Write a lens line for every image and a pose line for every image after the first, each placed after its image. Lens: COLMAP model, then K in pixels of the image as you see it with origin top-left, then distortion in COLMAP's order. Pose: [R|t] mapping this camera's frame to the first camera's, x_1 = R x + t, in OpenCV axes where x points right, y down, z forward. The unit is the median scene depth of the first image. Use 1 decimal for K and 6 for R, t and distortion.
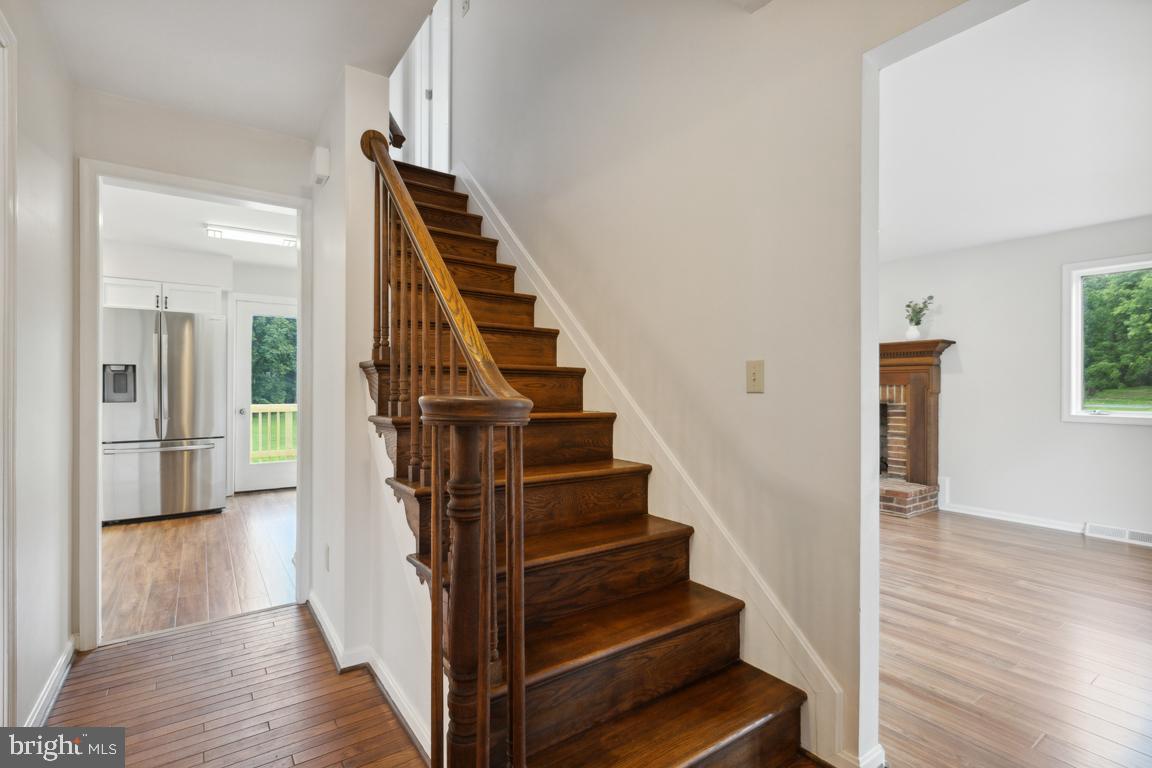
lens RADIAL K [[528.7, 0, 566.8], [0, 528.7, 382.4], [0, 0, 1]] dist [-0.001040, 0.000100]
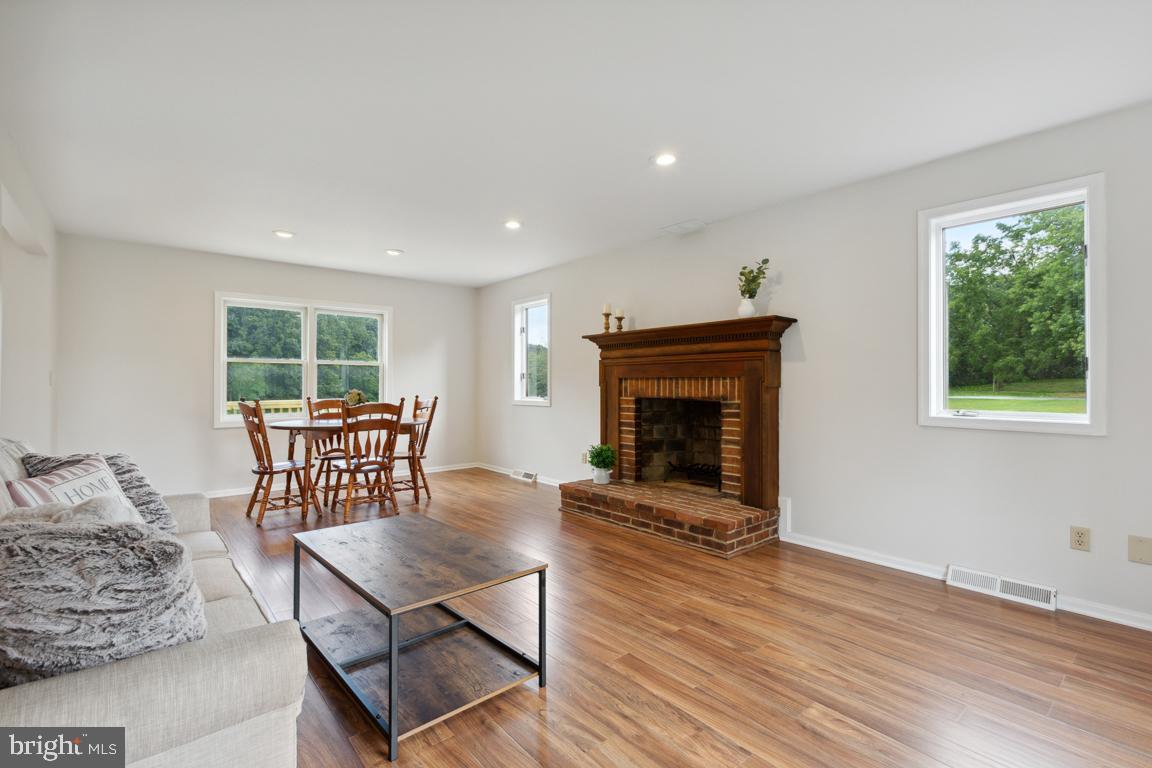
lens RADIAL K [[518.1, 0, 572.3], [0, 518.1, 374.9], [0, 0, 1]] dist [-0.000205, 0.000310]
pose [[0.996215, -0.002760, 0.086878, 0.340807], [0.003293, 0.999977, -0.005996, 0.005694], [-0.086860, 0.006260, 0.996201, 0.279716]]
